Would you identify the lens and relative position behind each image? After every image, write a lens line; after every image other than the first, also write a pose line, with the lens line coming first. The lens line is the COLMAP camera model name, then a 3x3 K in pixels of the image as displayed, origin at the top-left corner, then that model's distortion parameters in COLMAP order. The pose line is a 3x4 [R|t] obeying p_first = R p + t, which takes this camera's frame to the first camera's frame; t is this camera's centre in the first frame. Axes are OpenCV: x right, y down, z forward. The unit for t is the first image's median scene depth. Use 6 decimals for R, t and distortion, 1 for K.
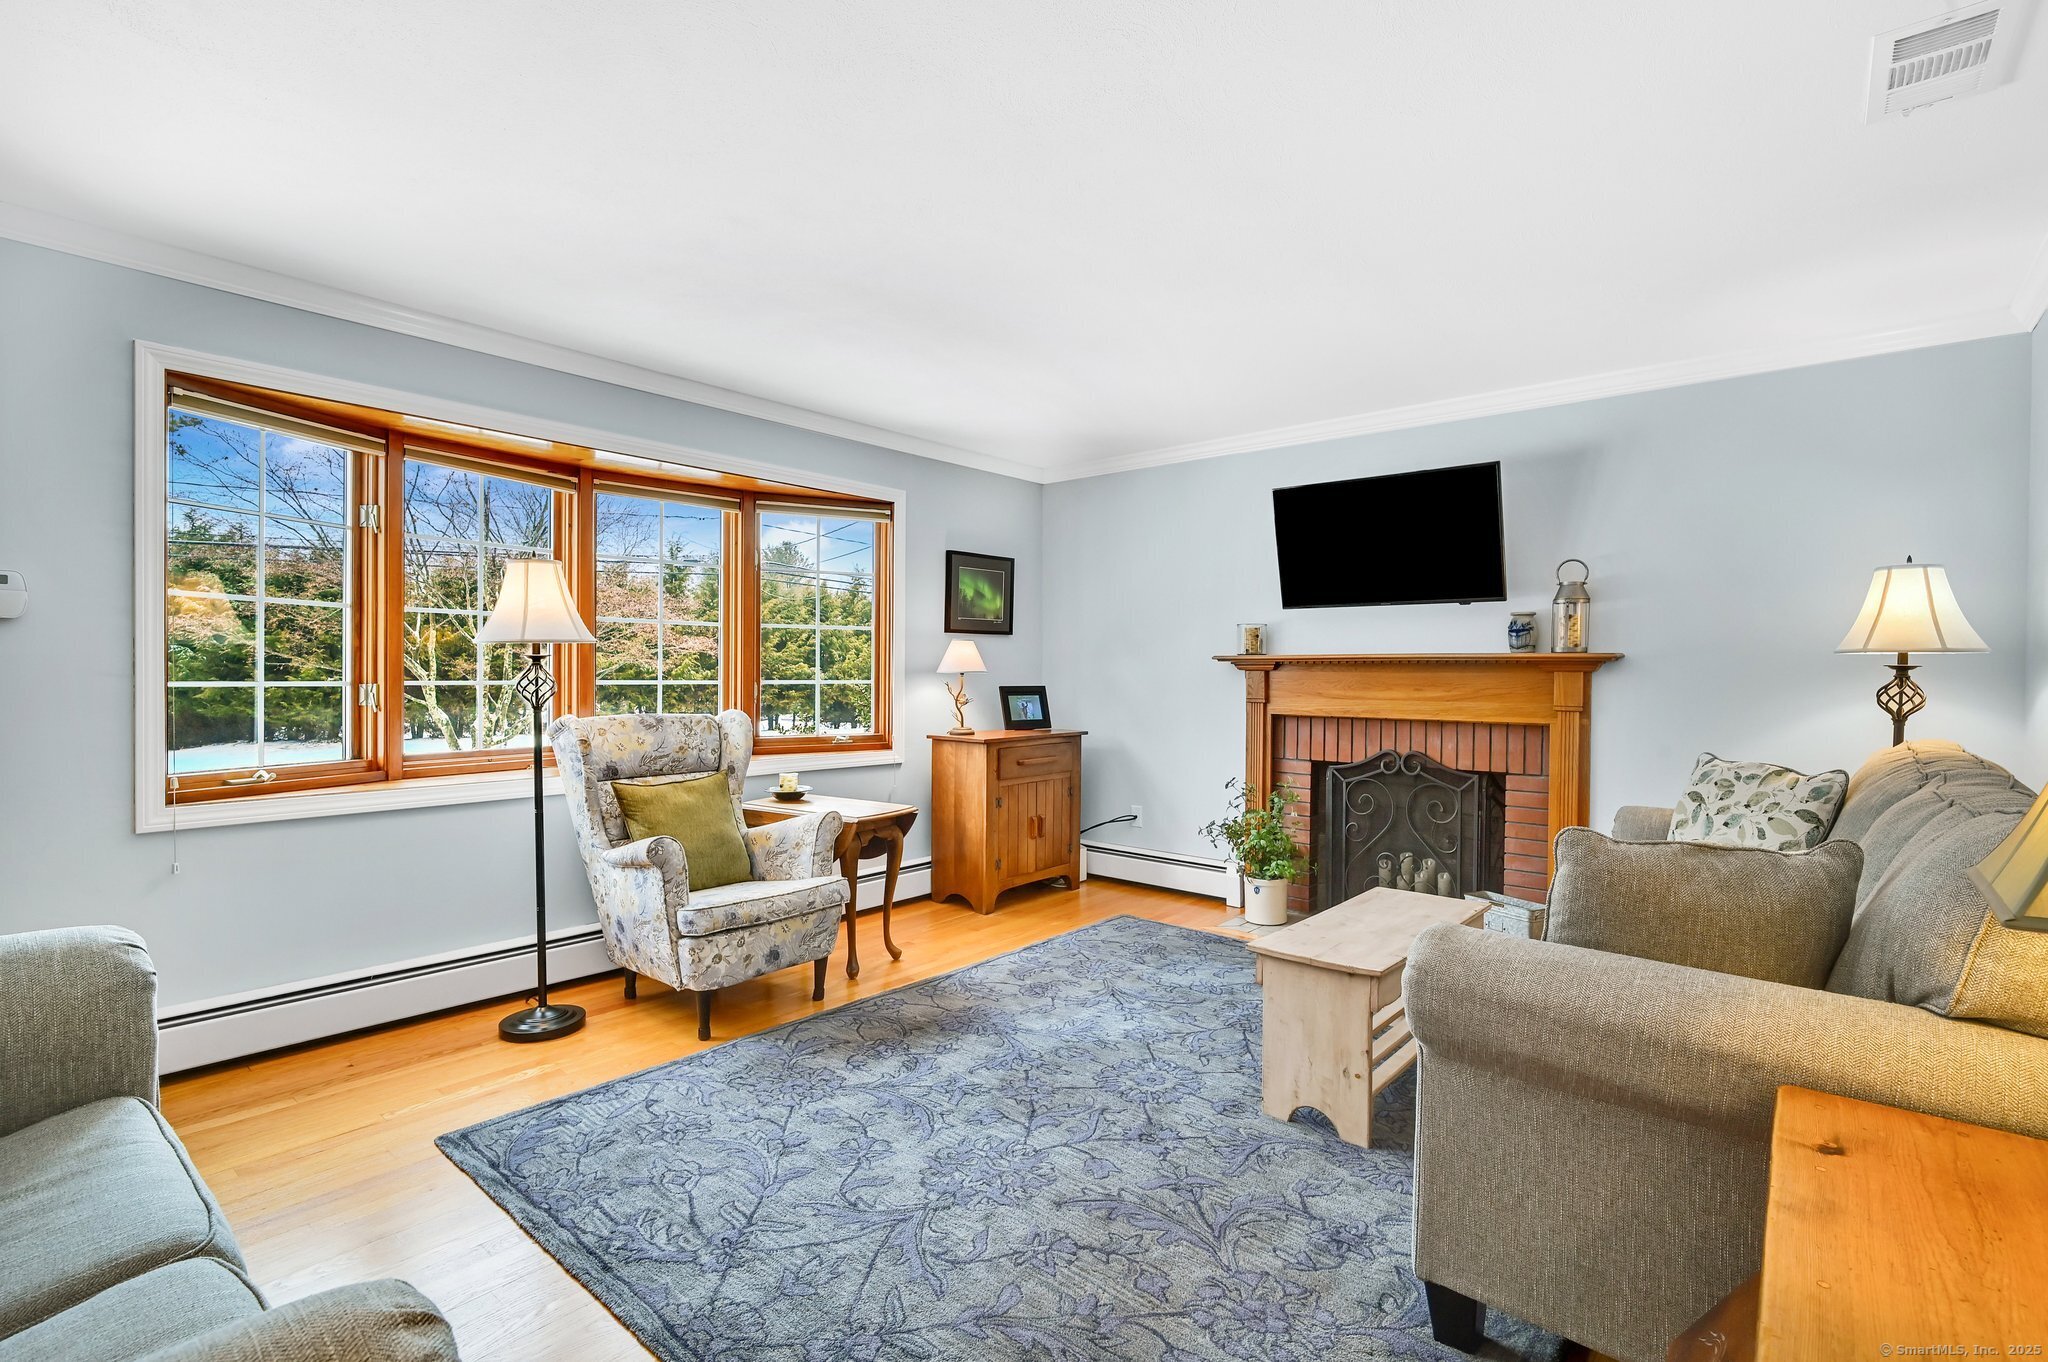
lens RADIAL K [[961.6, 0, 1035.6], [0, 961.6, 683.8], [0, 0, 1]] dist [-0.000171, -0.008686]
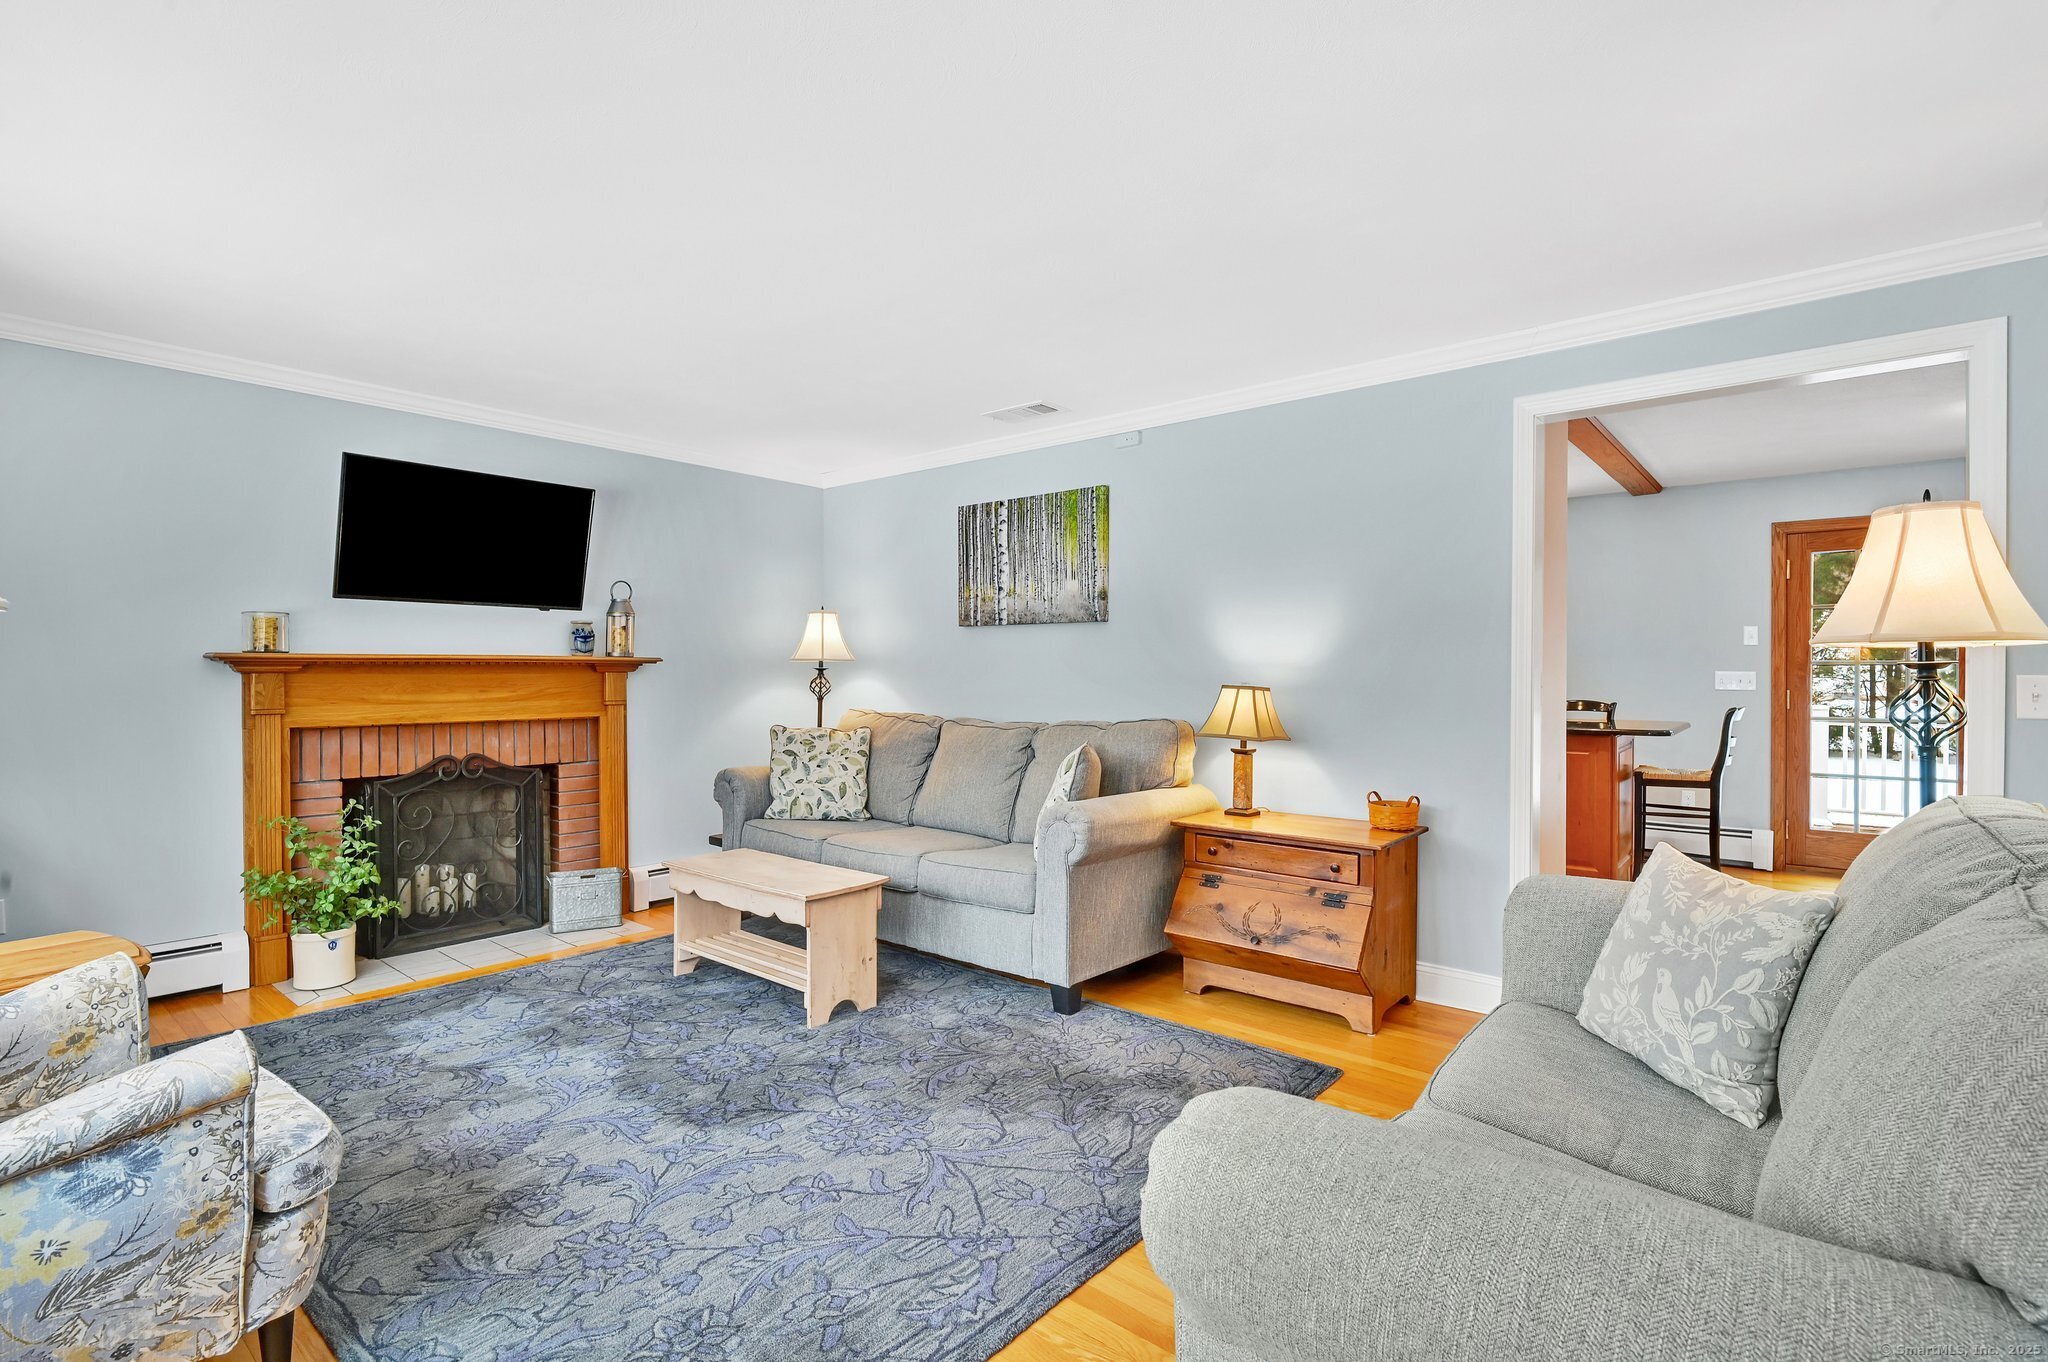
lens RADIAL K [[975.5, 0, 1049.6], [0, 975.5, 680.1], [0, 0, 1]] dist [-0.000131, -0.000337]
pose [[-0.021837, -0.014905, 0.999650, -0.695882], [0.013979, 0.999787, 0.015212, -0.013705], [-0.999664, 0.014306, -0.021624, 0.481566]]
